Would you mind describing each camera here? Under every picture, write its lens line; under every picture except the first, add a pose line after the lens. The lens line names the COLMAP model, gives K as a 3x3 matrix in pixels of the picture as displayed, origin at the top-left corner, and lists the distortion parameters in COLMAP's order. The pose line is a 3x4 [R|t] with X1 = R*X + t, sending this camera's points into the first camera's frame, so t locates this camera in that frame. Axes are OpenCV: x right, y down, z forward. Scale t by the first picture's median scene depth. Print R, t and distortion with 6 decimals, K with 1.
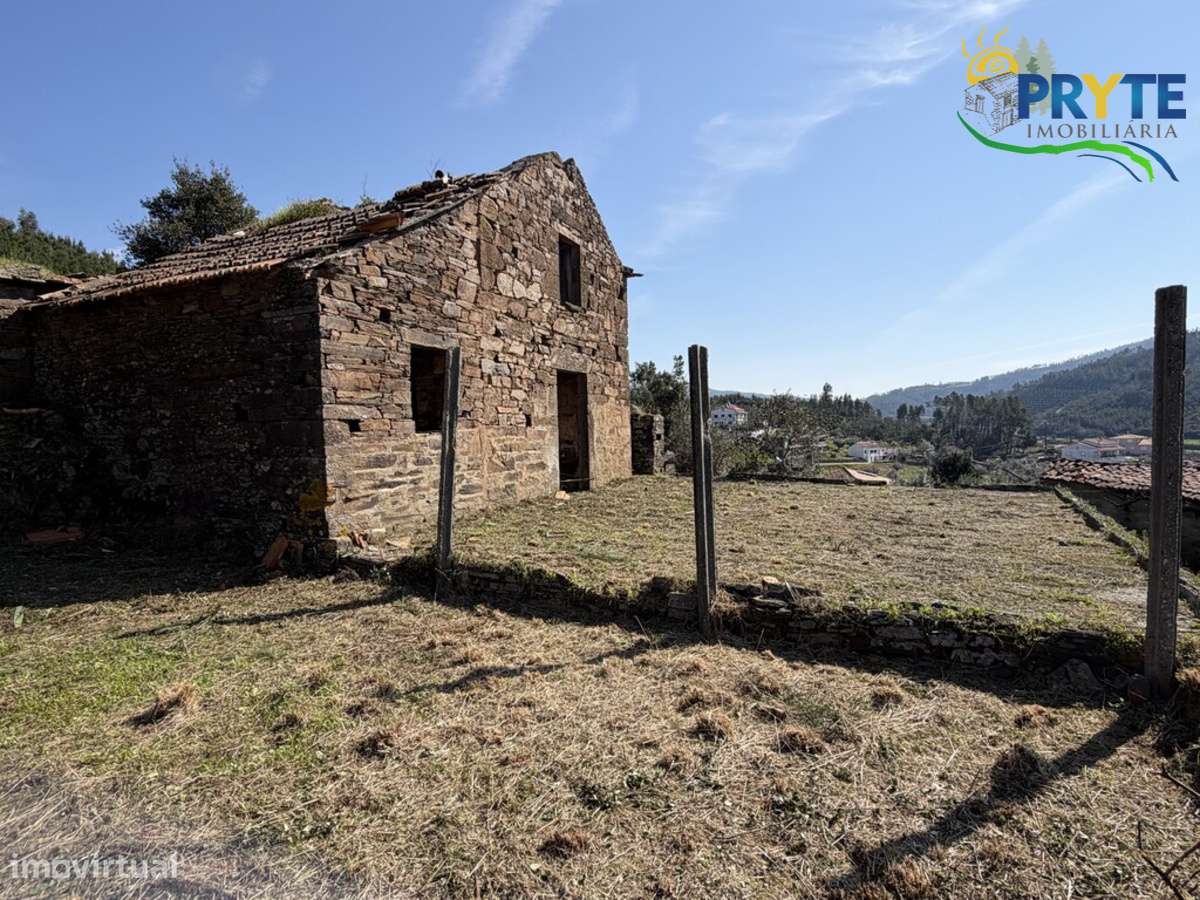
lens RADIAL K [[677.1, 0, 596.2], [0, 677.1, 448.6], [0, 0, 1]] dist [-0.003303, 0.001082]
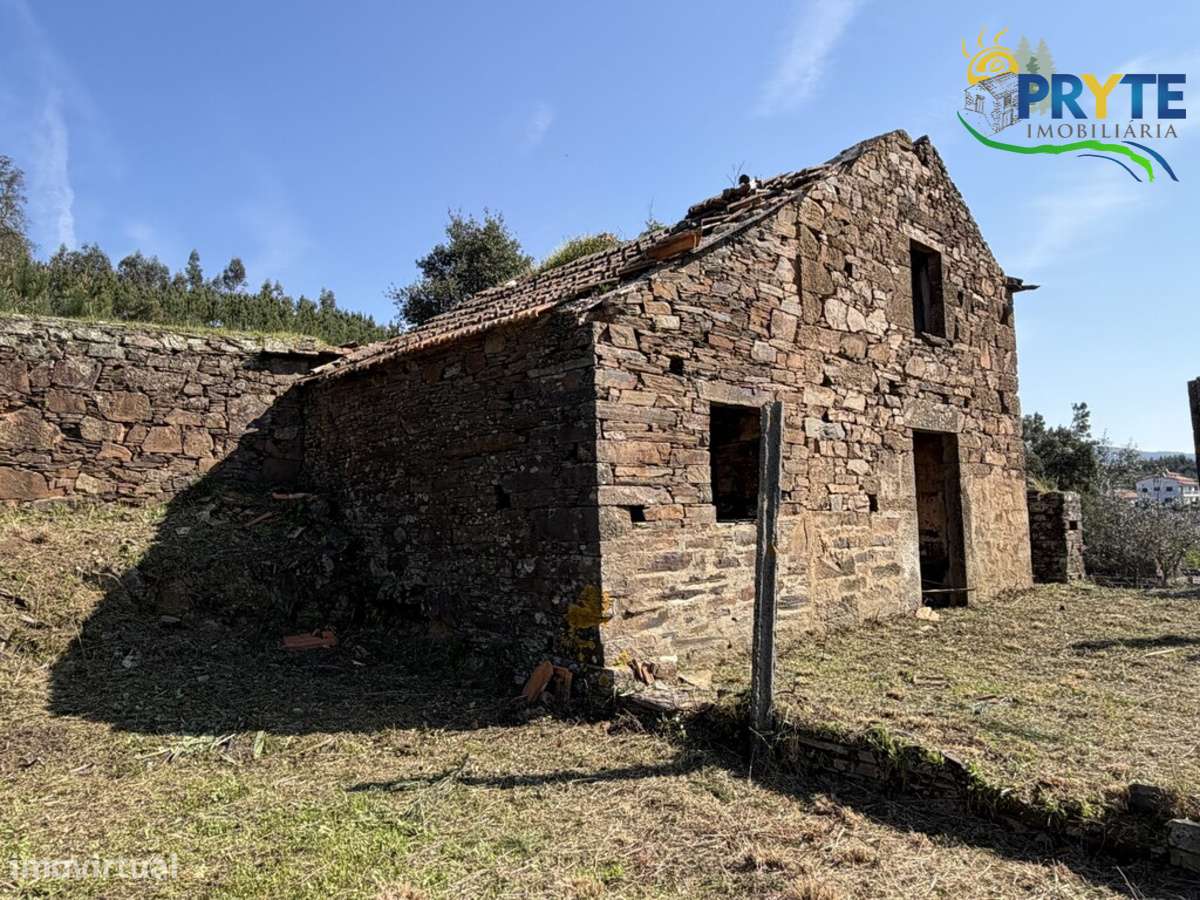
lens RADIAL K [[858.8, 0, 599.0], [0, 858.8, 443.1], [0, 0, 1]] dist [0.009608, -0.001609]
pose [[0.925845, -0.030439, -0.376676, -0.035925], [-0.009438, 0.994577, -0.103571, -0.011914], [0.377786, 0.099446, 0.920537, 0.100219]]
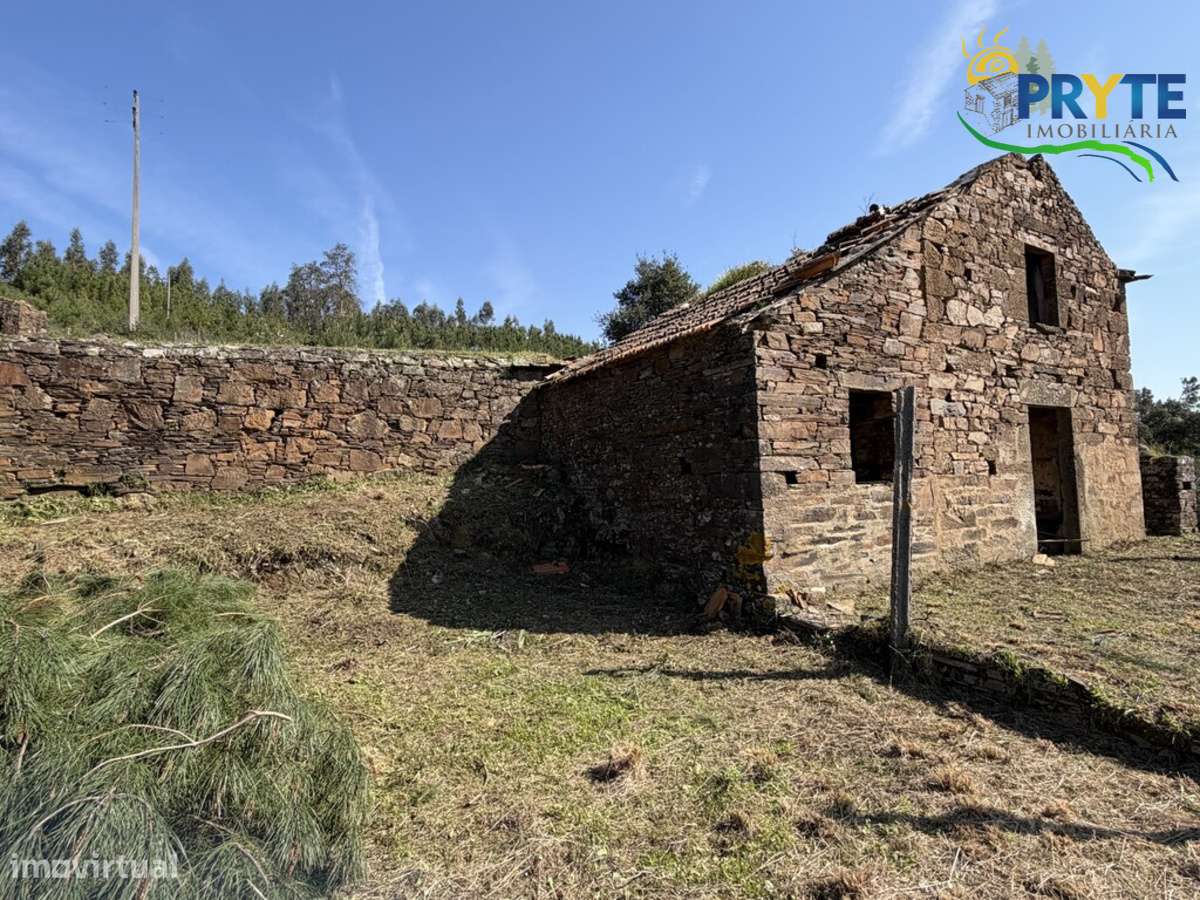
lens RADIAL K [[640.3, 0, 599.2], [0, 640.3, 447.4], [0, 0, 1]] dist [0.008266, -0.000245]
pose [[0.813983, -0.033577, -0.579918, -0.046318], [-0.007783, 0.997608, -0.068686, -0.011105], [0.580837, 0.060423, 0.811774, 0.092535]]
